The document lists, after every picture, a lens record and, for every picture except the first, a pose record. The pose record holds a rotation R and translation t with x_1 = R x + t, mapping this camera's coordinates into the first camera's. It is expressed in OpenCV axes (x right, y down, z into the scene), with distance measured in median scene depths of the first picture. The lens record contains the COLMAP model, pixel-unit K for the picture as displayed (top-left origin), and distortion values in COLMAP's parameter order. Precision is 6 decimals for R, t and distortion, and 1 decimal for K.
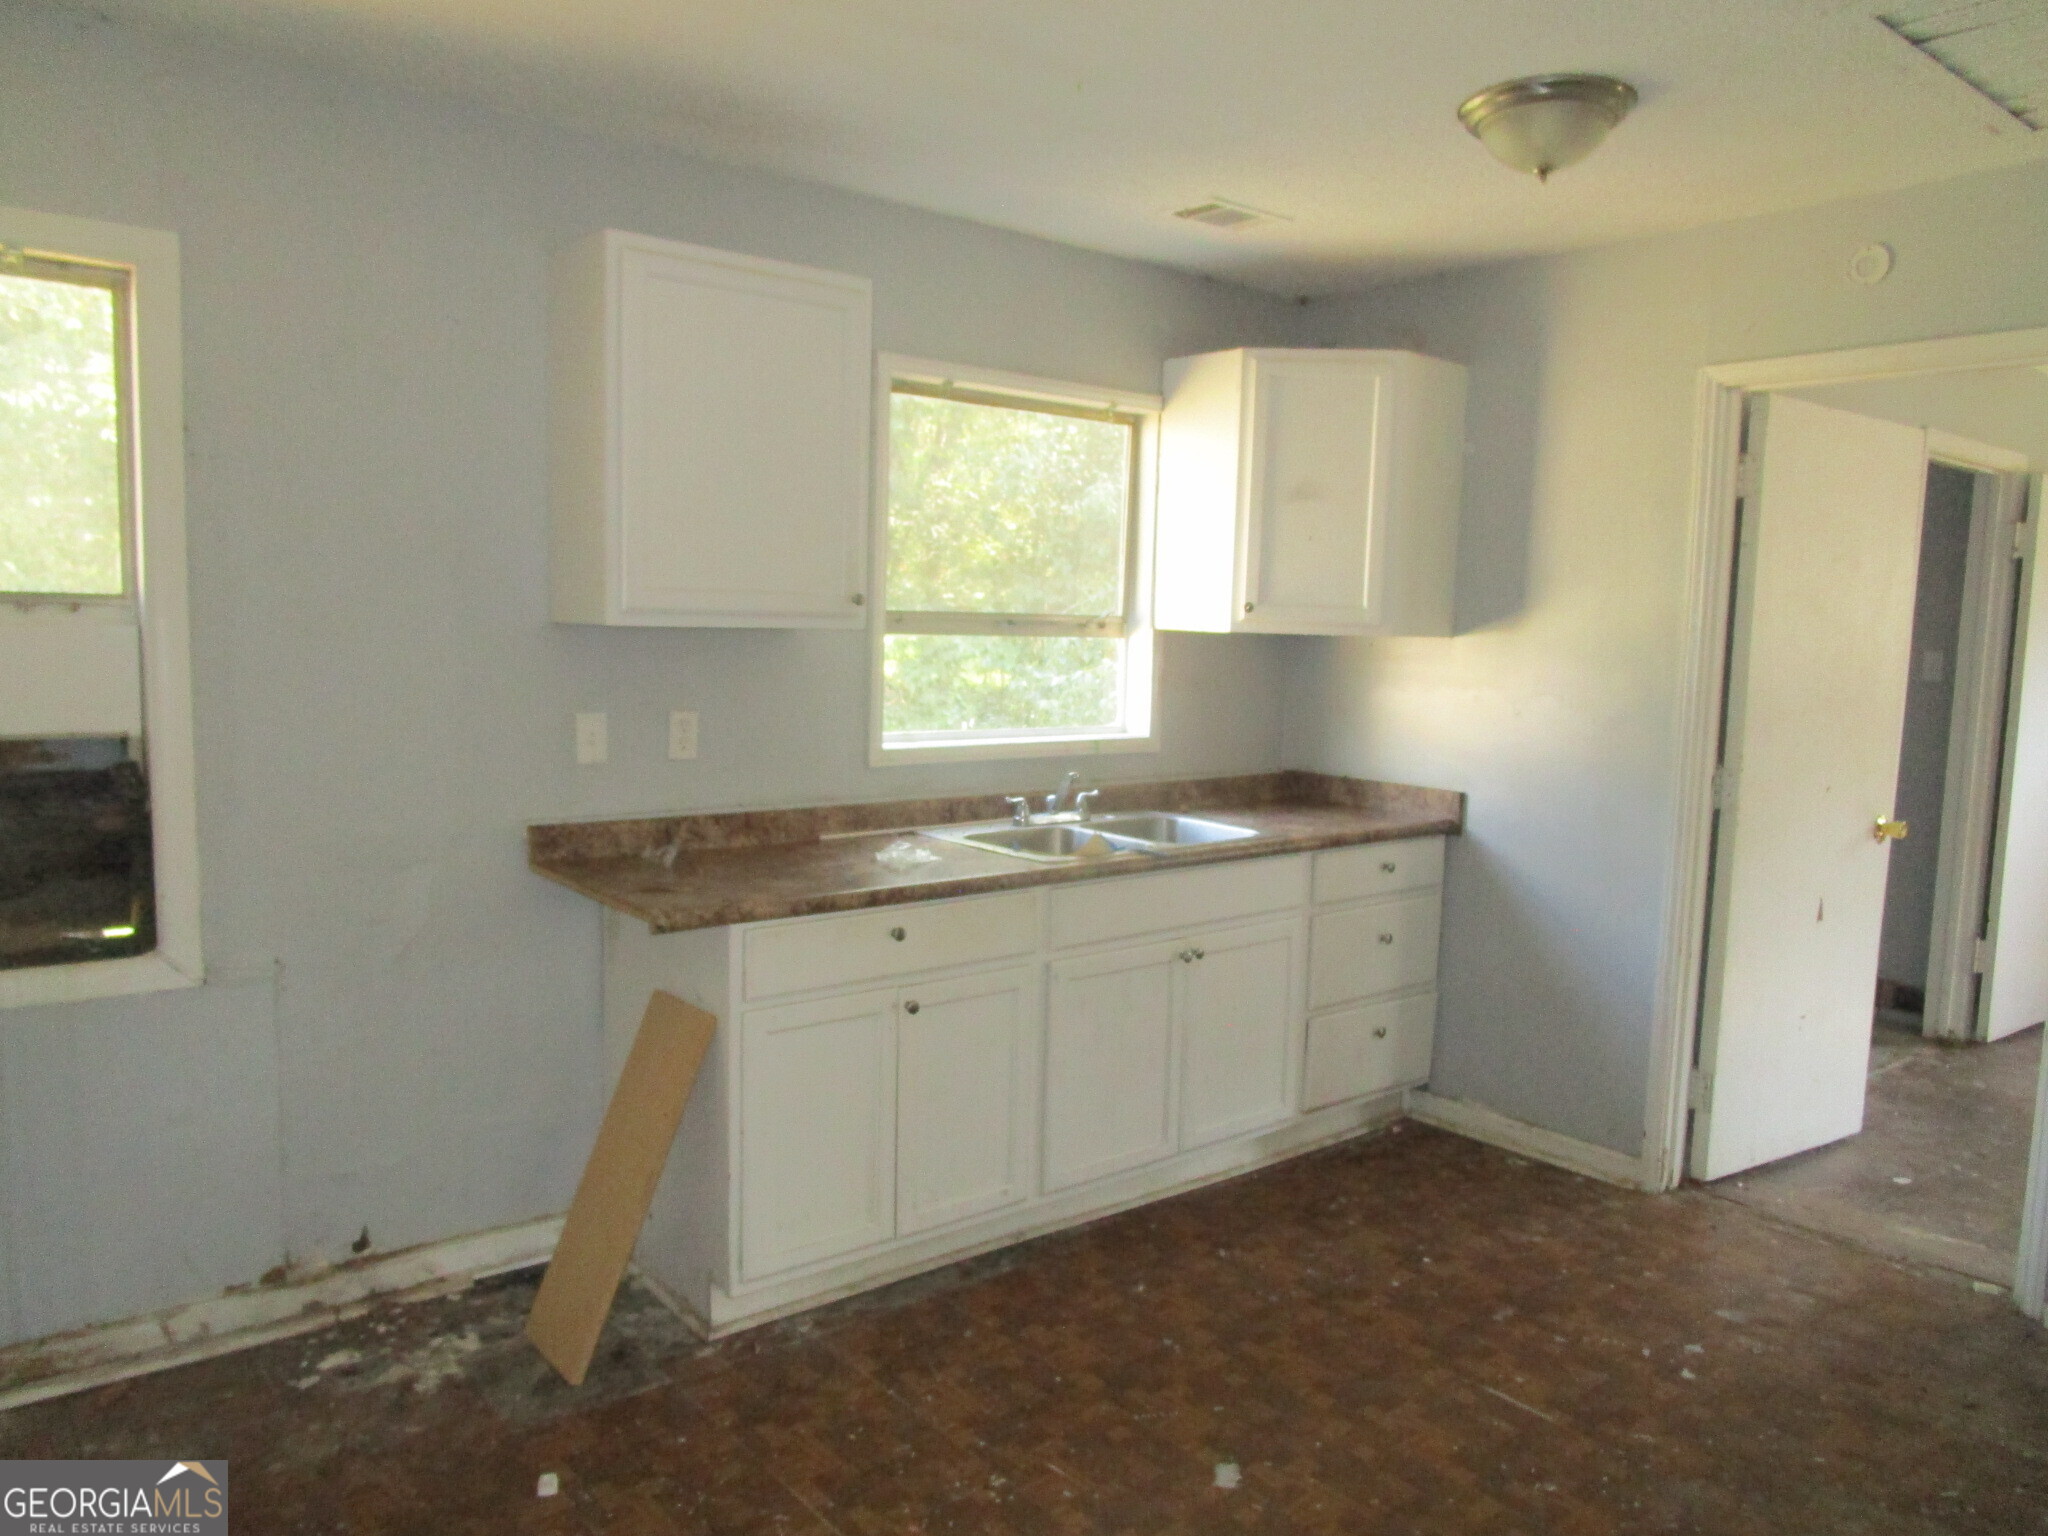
lens RADIAL K [[1452.6, 0, 1034.5], [0, 1452.6, 774.0], [0, 0, 1]] dist [-0.034070, 0.003687]
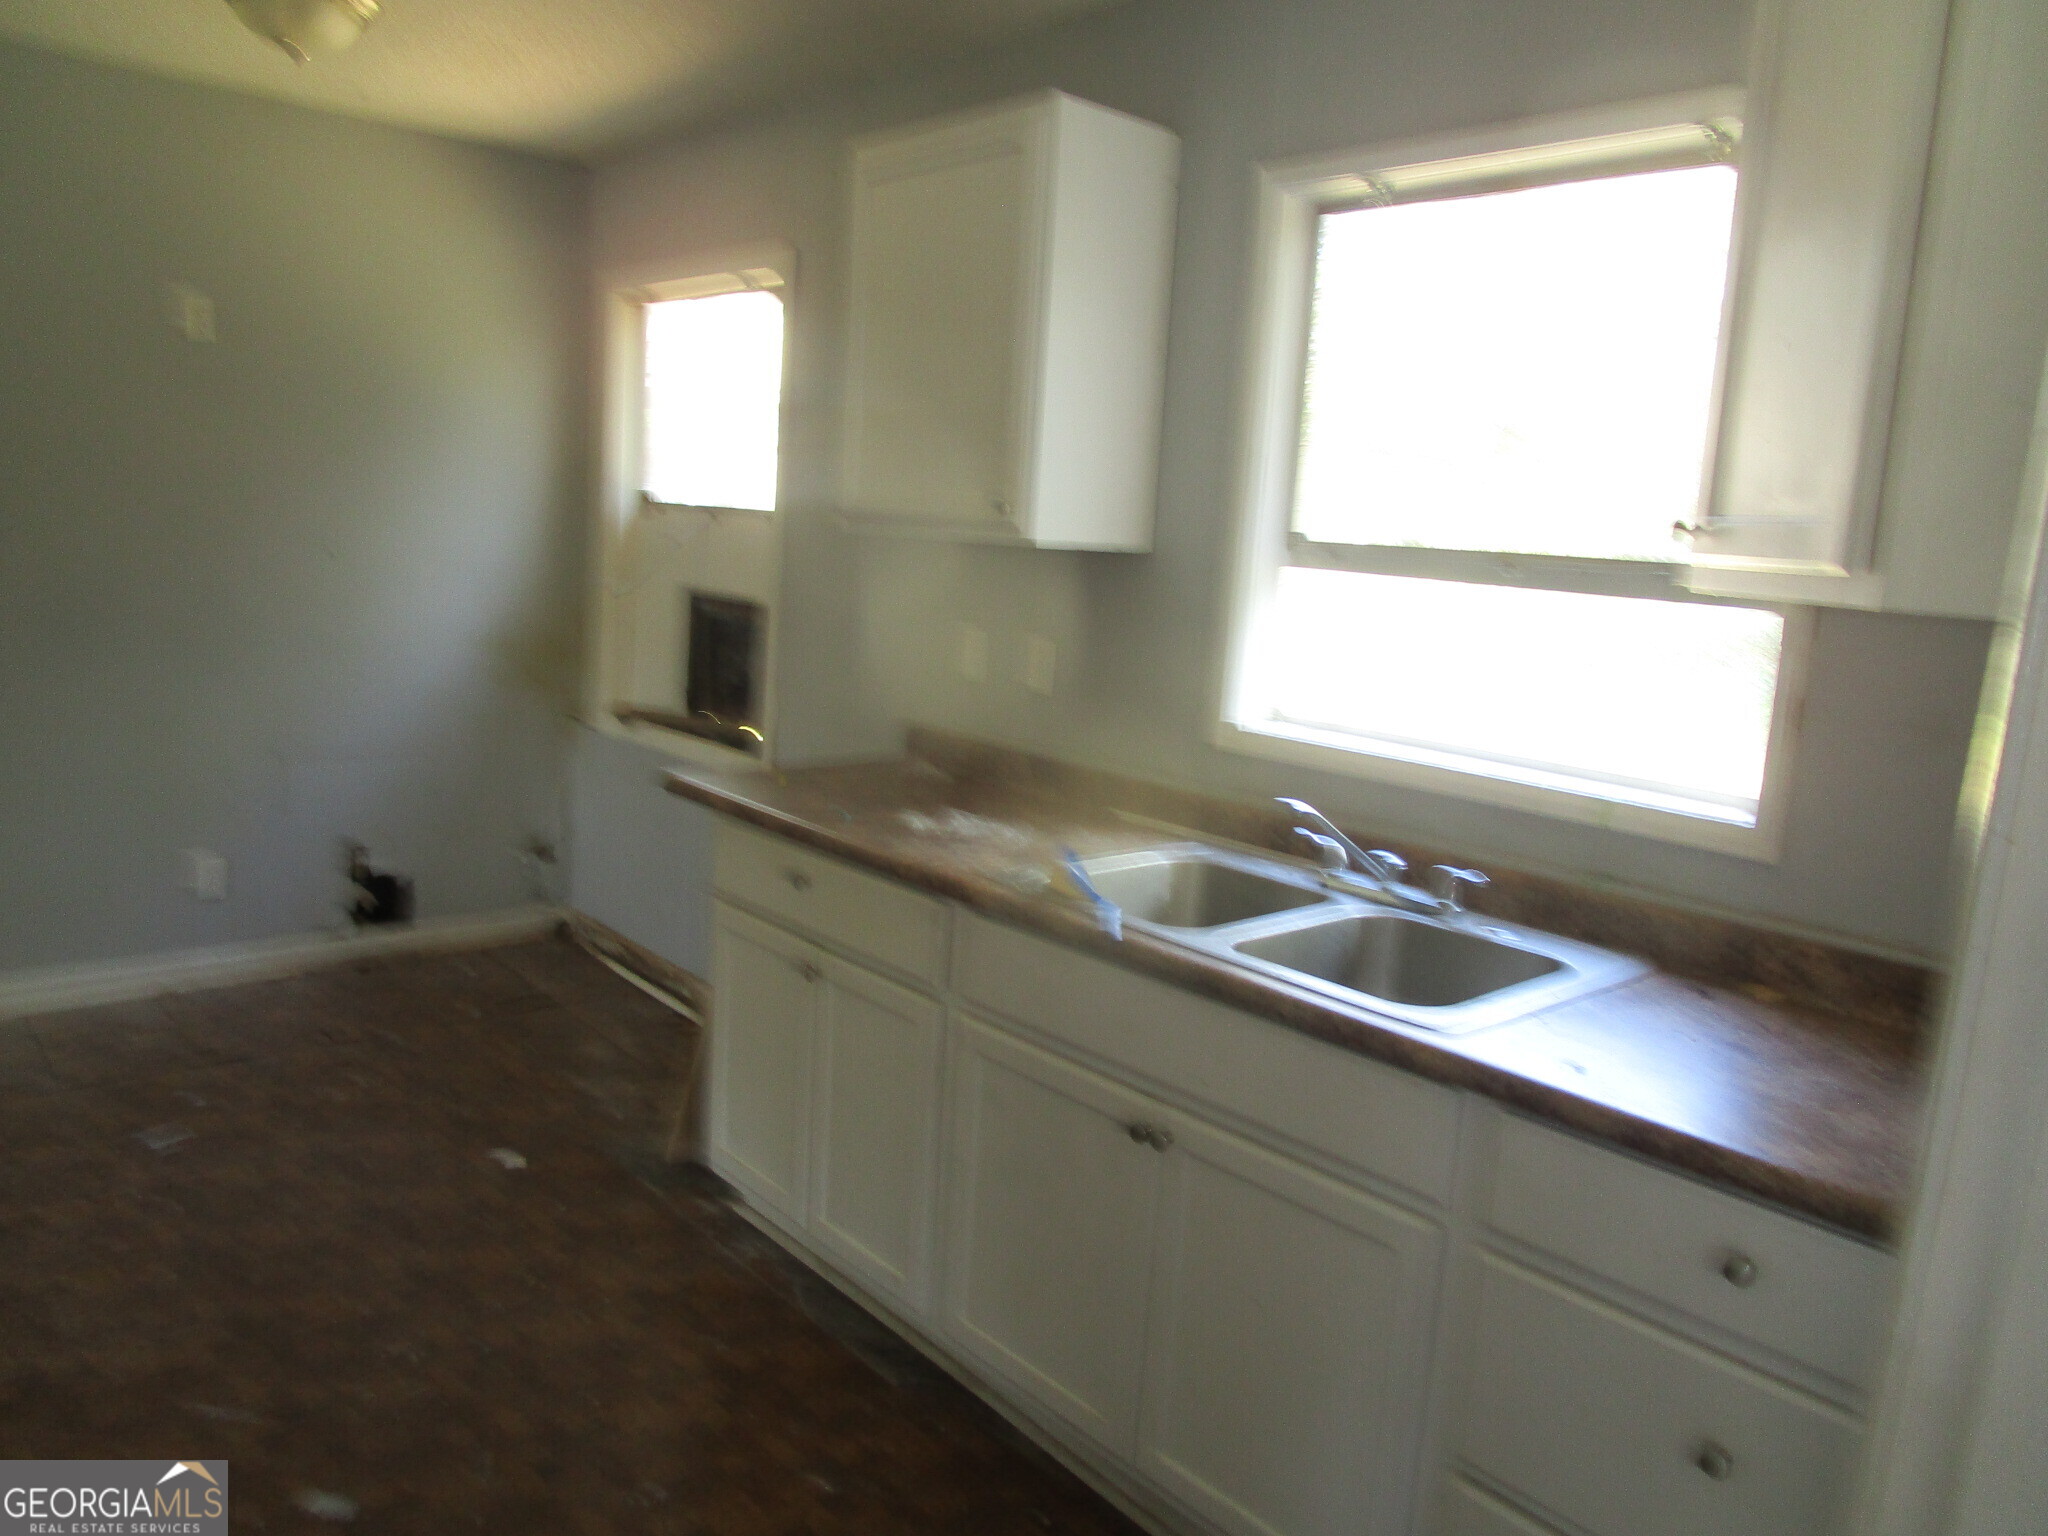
lens RADIAL K [[1452.6, 0, 1035.5], [0, 1452.6, 758.2], [0, 0, 1]] dist [-0.034070, 0.003687]
pose [[0.036933, 0.136656, -0.989930, 0.693835], [-0.168104, 0.977339, 0.128646, -0.088879], [0.985077, 0.161660, 0.059068, 0.974775]]
